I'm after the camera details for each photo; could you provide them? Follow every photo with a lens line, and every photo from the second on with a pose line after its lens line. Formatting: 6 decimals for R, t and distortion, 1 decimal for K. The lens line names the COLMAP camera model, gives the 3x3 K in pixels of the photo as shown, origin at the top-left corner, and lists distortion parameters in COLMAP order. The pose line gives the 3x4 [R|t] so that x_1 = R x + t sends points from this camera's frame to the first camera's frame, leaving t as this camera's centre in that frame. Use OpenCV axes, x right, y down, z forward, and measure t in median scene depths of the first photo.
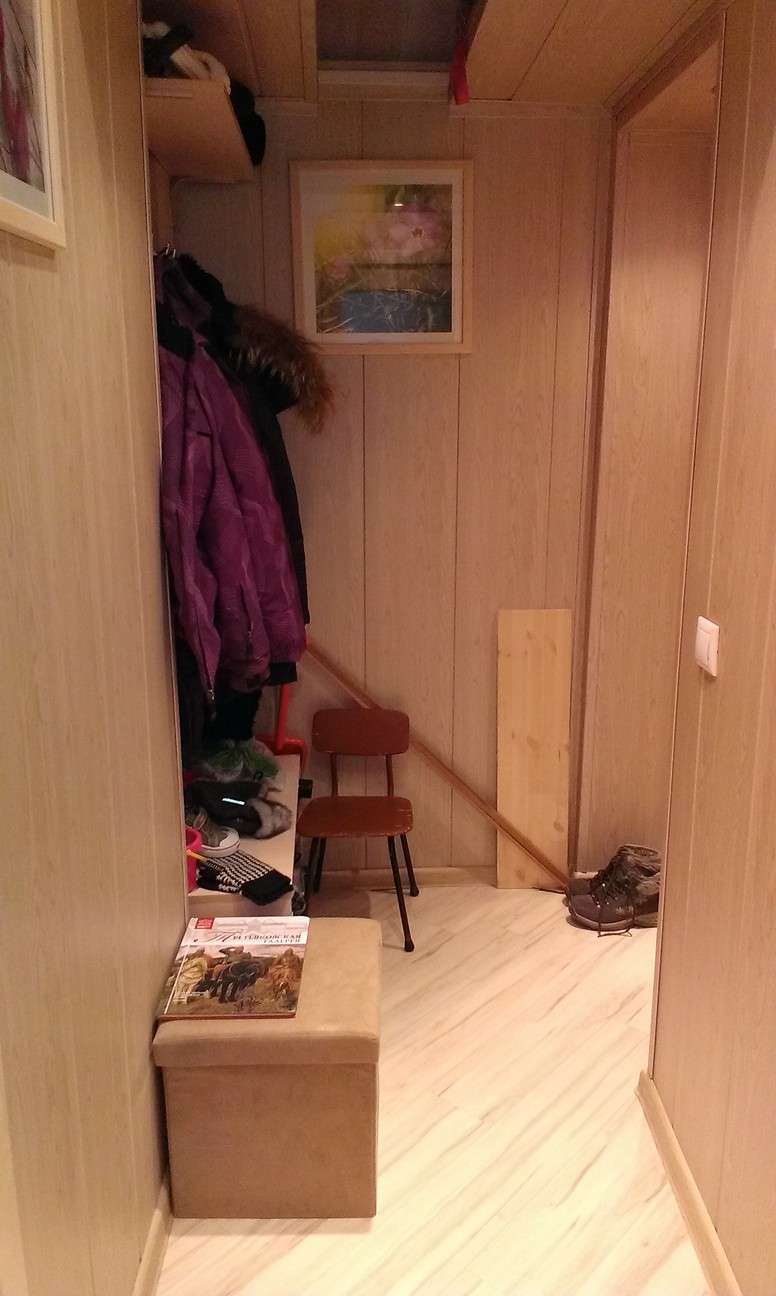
lens RADIAL K [[1112.2, 0, 388.0], [0, 1112.2, 648.0], [0, 0, 1]] dist [0.164224, -0.407125]
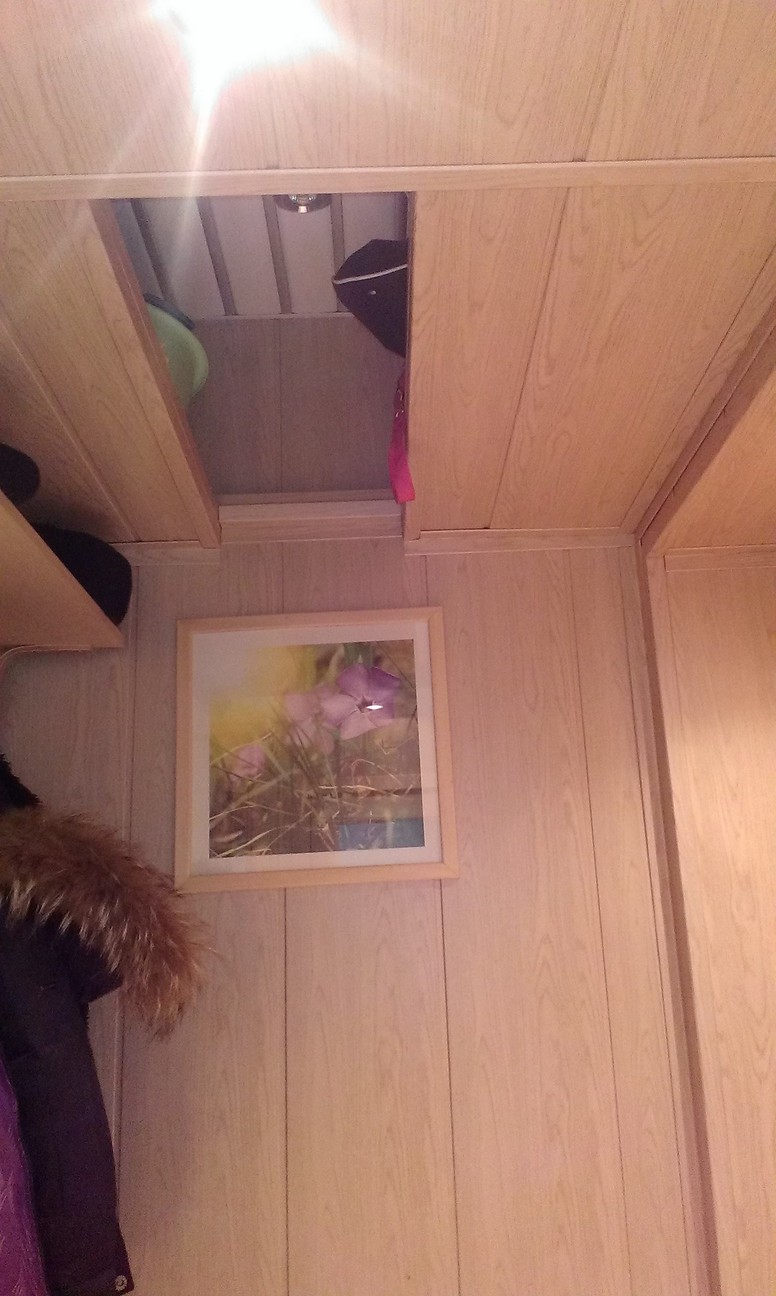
lens RADIAL K [[1112.2, 0, 388.0], [0, 1112.2, 648.0], [0, 0, 1]] dist [0.164224, -0.407125]
pose [[0.998097, -0.054392, -0.029067, 0.060911], [0.034826, 0.886077, -0.462229, -0.092188], [0.050897, 0.460336, 0.886284, 0.399346]]
